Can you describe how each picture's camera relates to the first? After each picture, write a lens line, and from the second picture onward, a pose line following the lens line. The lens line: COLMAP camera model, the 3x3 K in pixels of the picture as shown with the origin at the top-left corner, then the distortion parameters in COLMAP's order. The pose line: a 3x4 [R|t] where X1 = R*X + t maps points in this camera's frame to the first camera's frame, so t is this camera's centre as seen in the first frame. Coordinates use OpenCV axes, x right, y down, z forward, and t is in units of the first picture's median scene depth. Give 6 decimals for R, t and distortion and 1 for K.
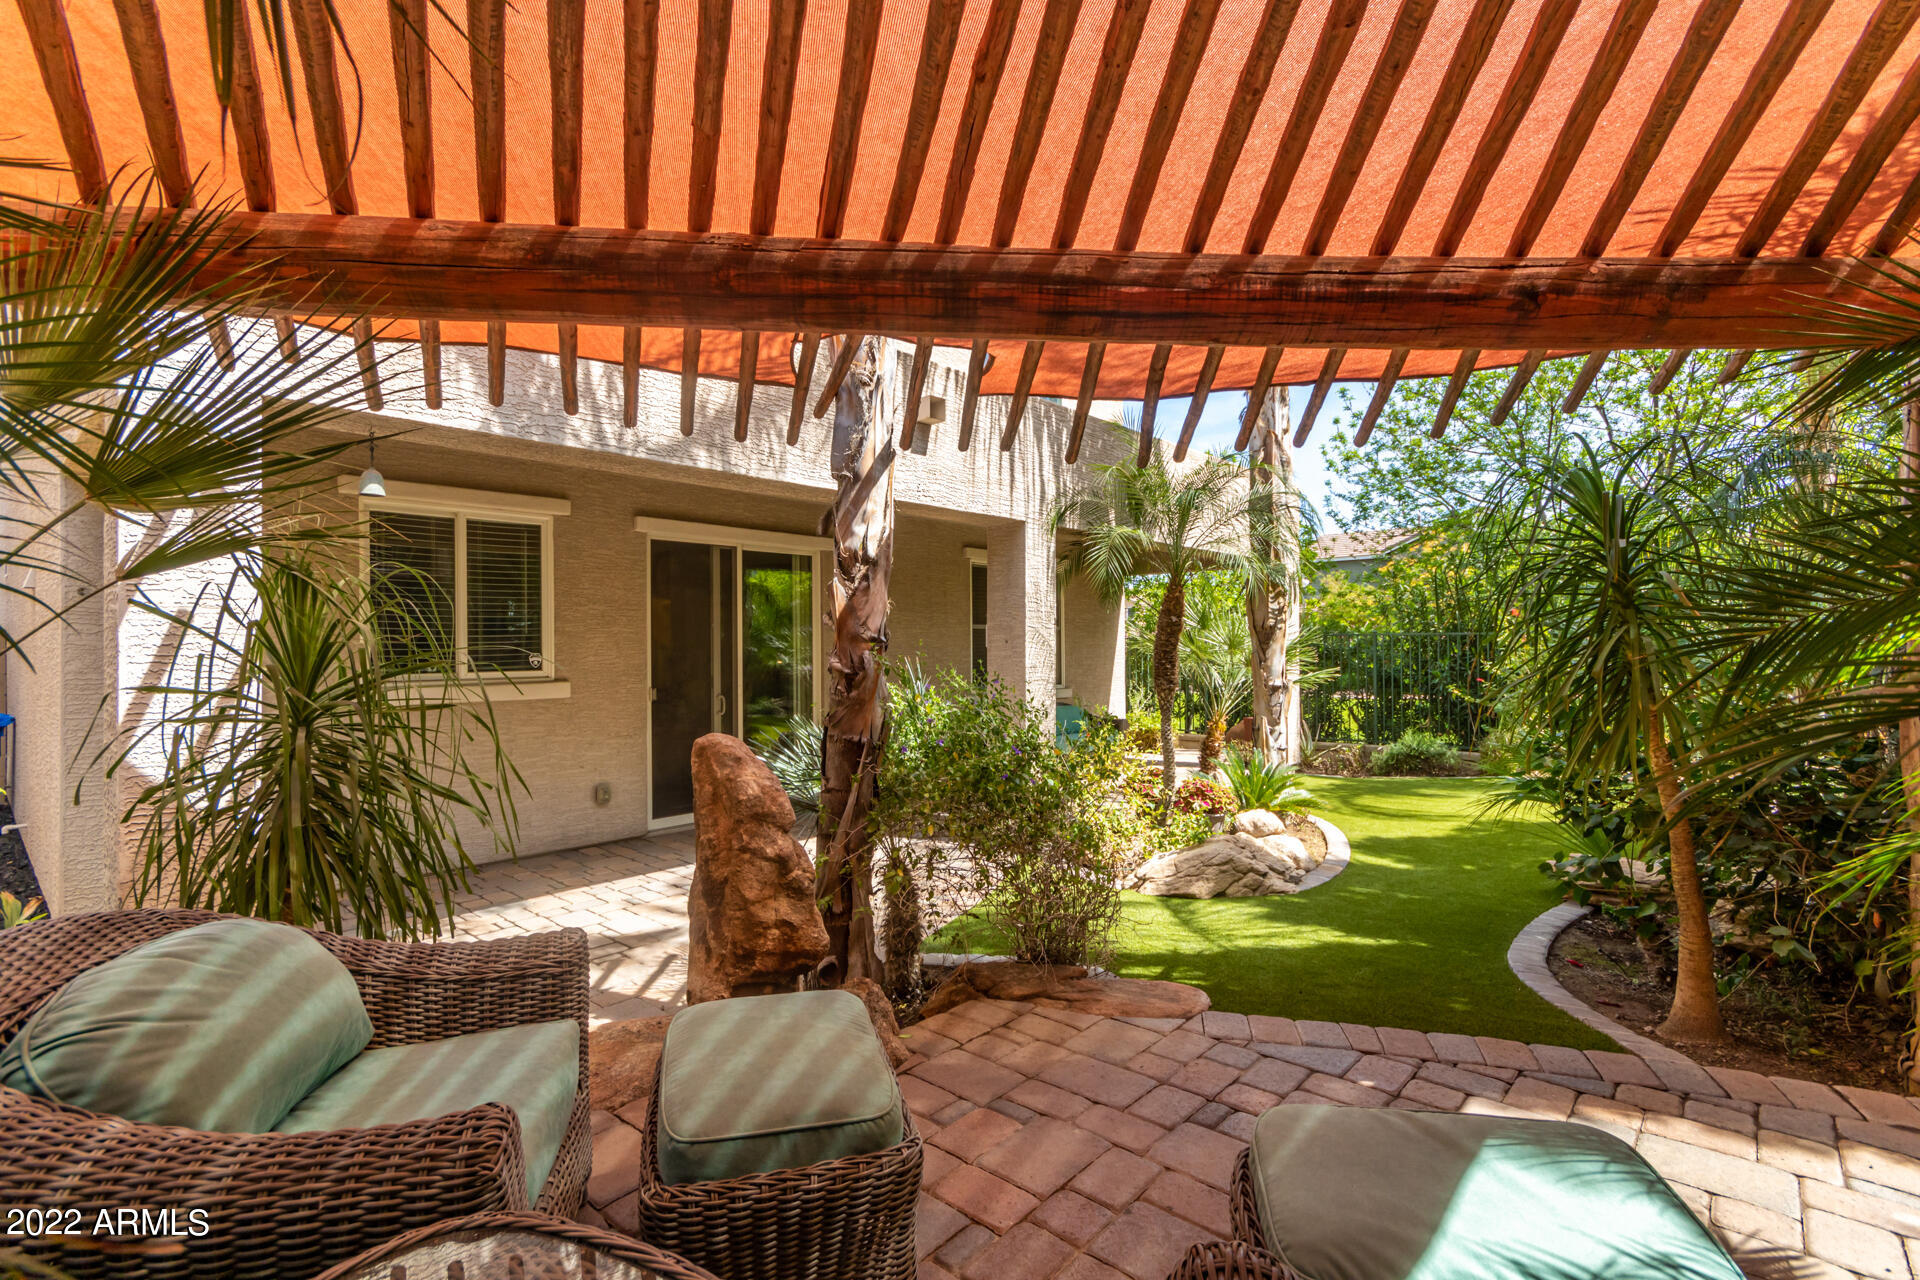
lens RADIAL K [[878.3, 0, 969.7], [0, 878.3, 639.5], [0, 0, 1]] dist [0.001852, 0.000974]
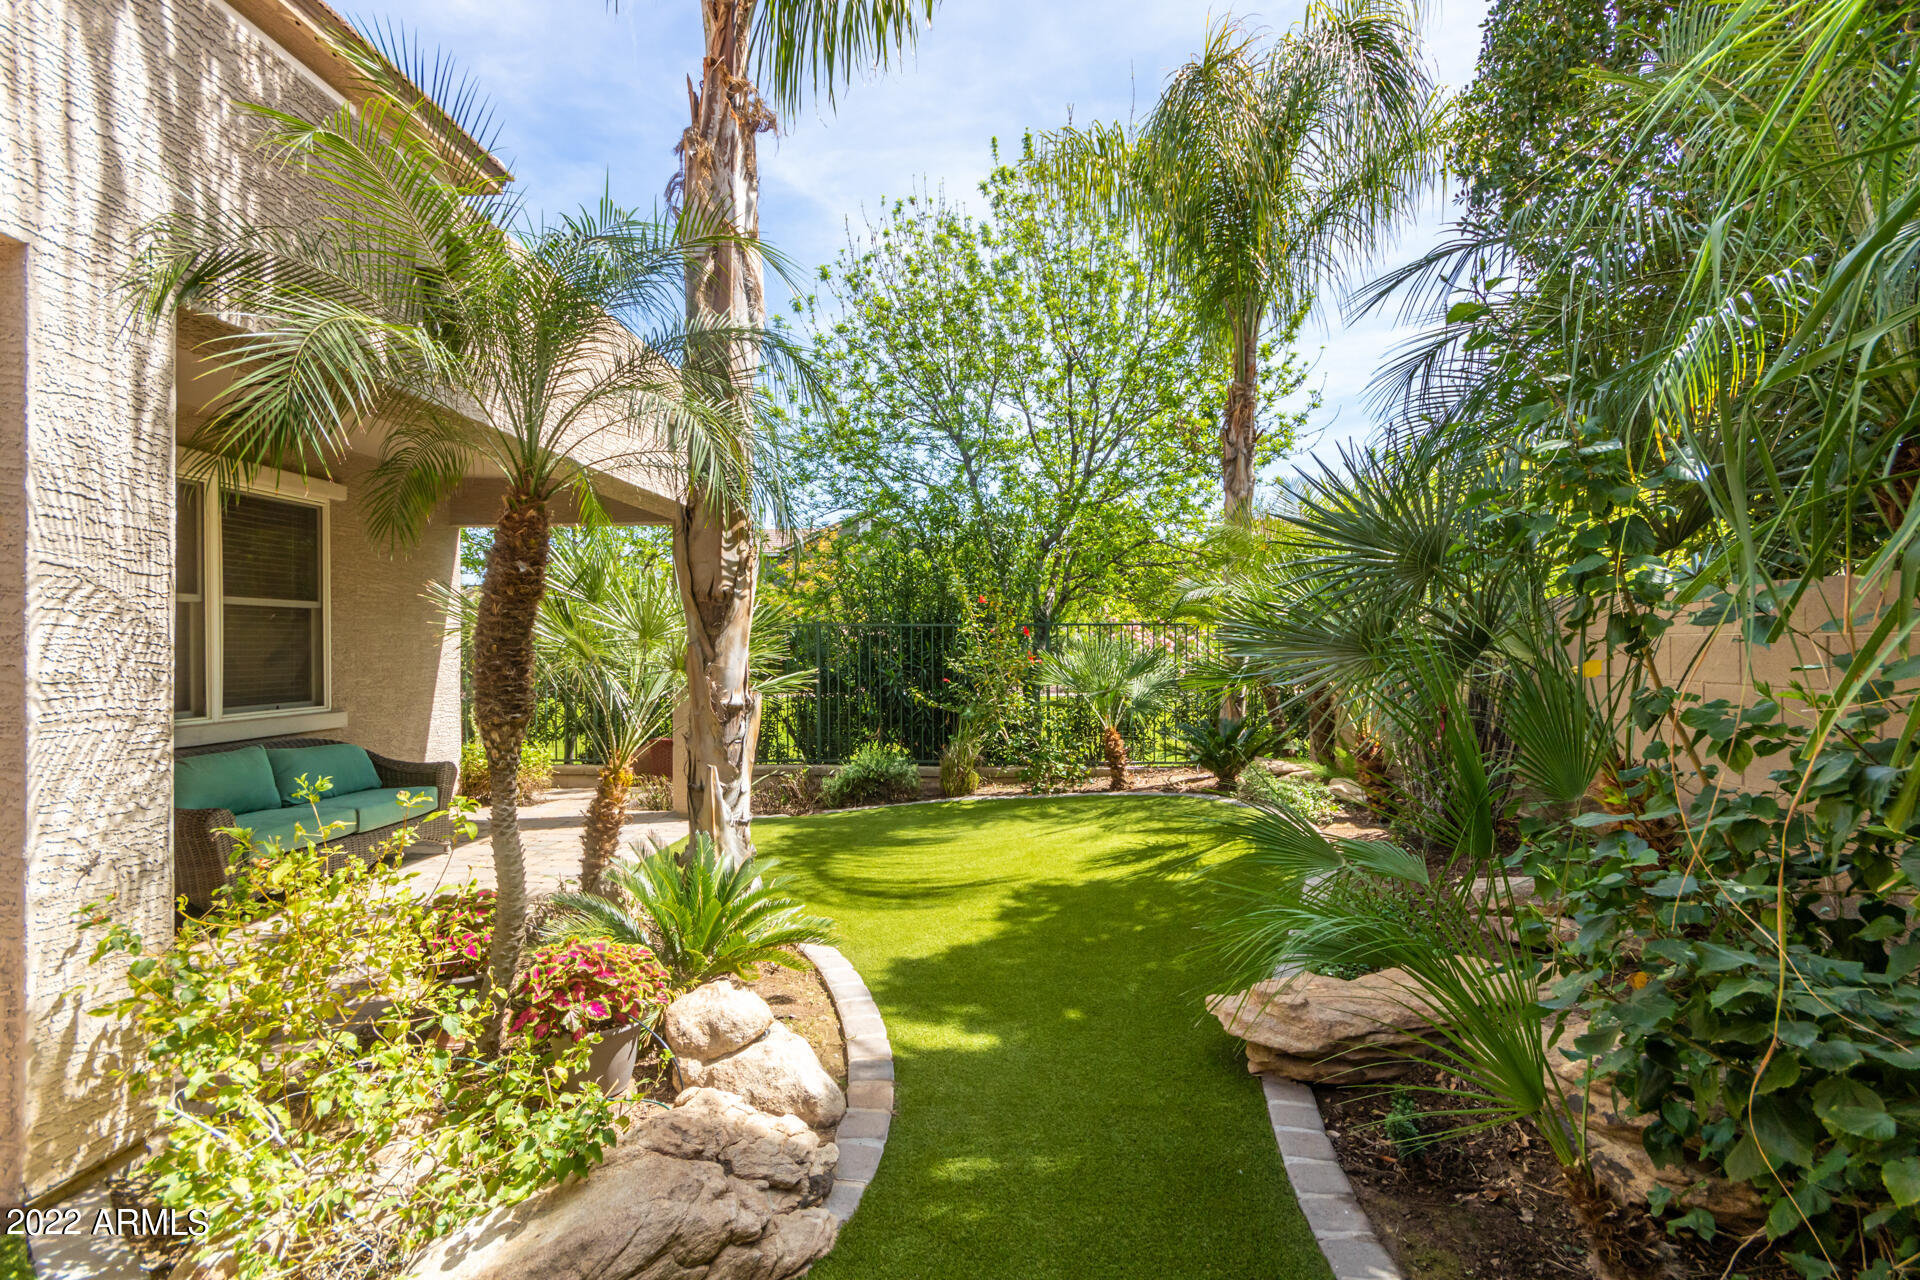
lens RADIAL K [[878.3, 0, 969.7], [0, 878.3, 639.5], [0, 0, 1]] dist [0.001852, 0.000974]
pose [[0.785984, 0.003755, 0.618235, 0.130416], [-0.003591, 0.999992, -0.001508, 0.012966], [-0.618236, -0.001035, 0.785992, 0.490295]]
